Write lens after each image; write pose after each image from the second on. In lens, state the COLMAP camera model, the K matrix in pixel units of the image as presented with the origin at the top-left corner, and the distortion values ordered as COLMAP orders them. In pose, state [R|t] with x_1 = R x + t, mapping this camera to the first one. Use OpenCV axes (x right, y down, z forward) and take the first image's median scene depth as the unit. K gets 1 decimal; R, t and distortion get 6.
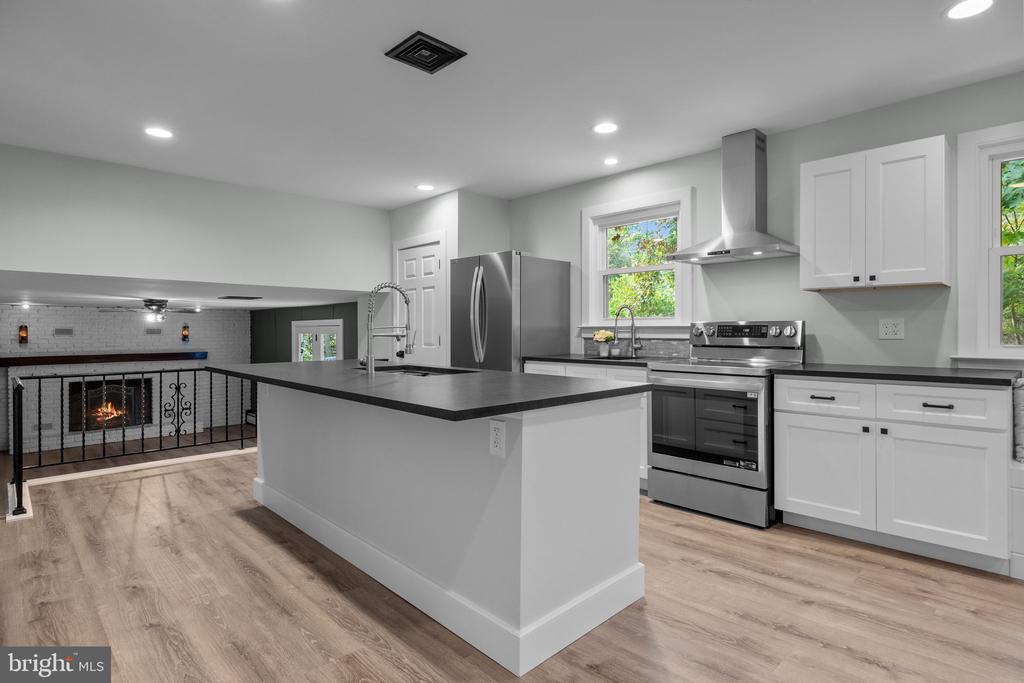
lens RADIAL K [[541.7, 0, 512.4], [0, 541.7, 330.7], [0, 0, 1]] dist [-0.004589, 0.001801]
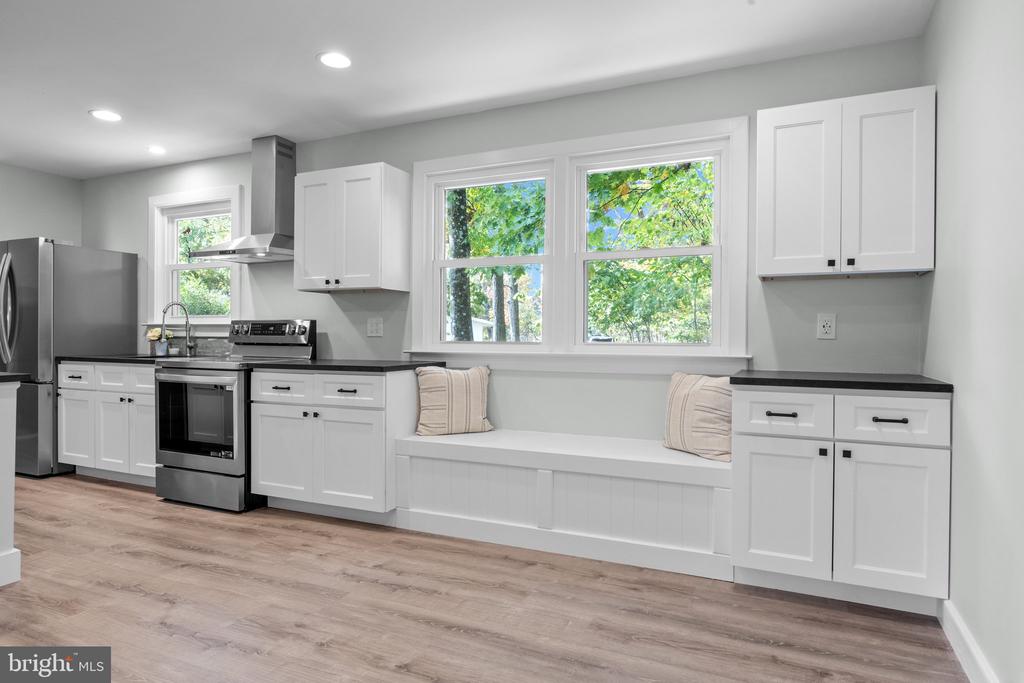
lens RADIAL K [[614.5, 0, 509.2], [0, 614.5, 339.2], [0, 0, 1]] dist [0.006249, -0.002512]
pose [[0.936910, 0.005750, 0.349522, 0.455183], [-0.007376, 0.999967, 0.003319, 0.013157], [-0.349492, -0.005687, 0.936922, -0.273672]]
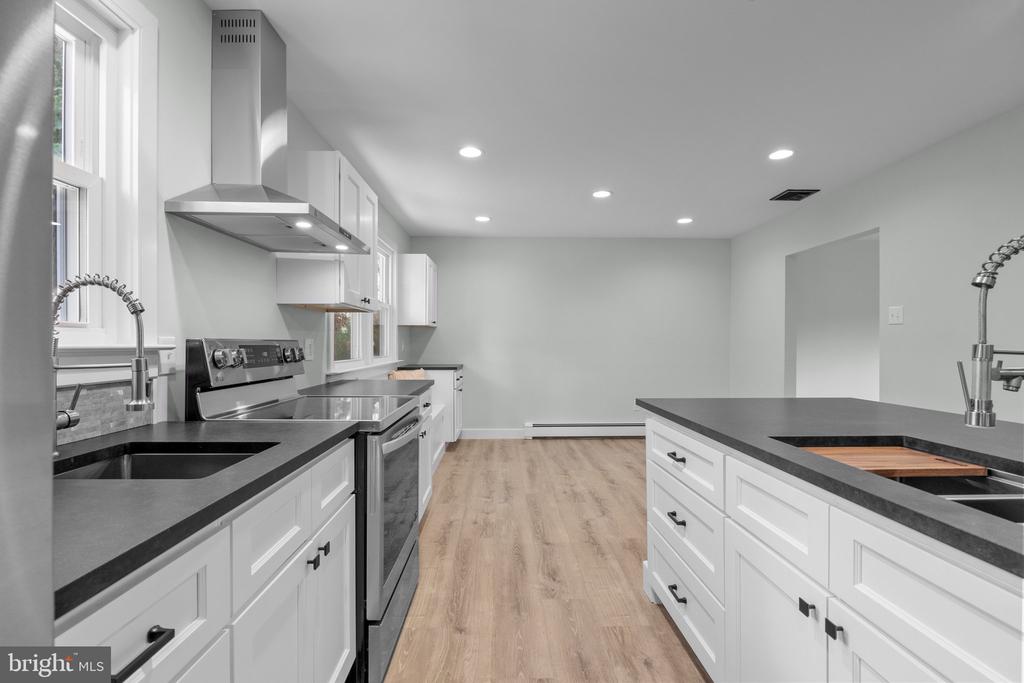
lens RADIAL K [[478.2, 0, 522.3], [0, 478.2, 345.8], [0, 0, 1]] dist [-0.002525, 0.000120]
pose [[-0.744934, 0.000405, 0.667138, -0.148405], [0.002401, 0.999995, 0.002074, -0.010312], [-0.667134, 0.003147, -0.744932, 1.230880]]
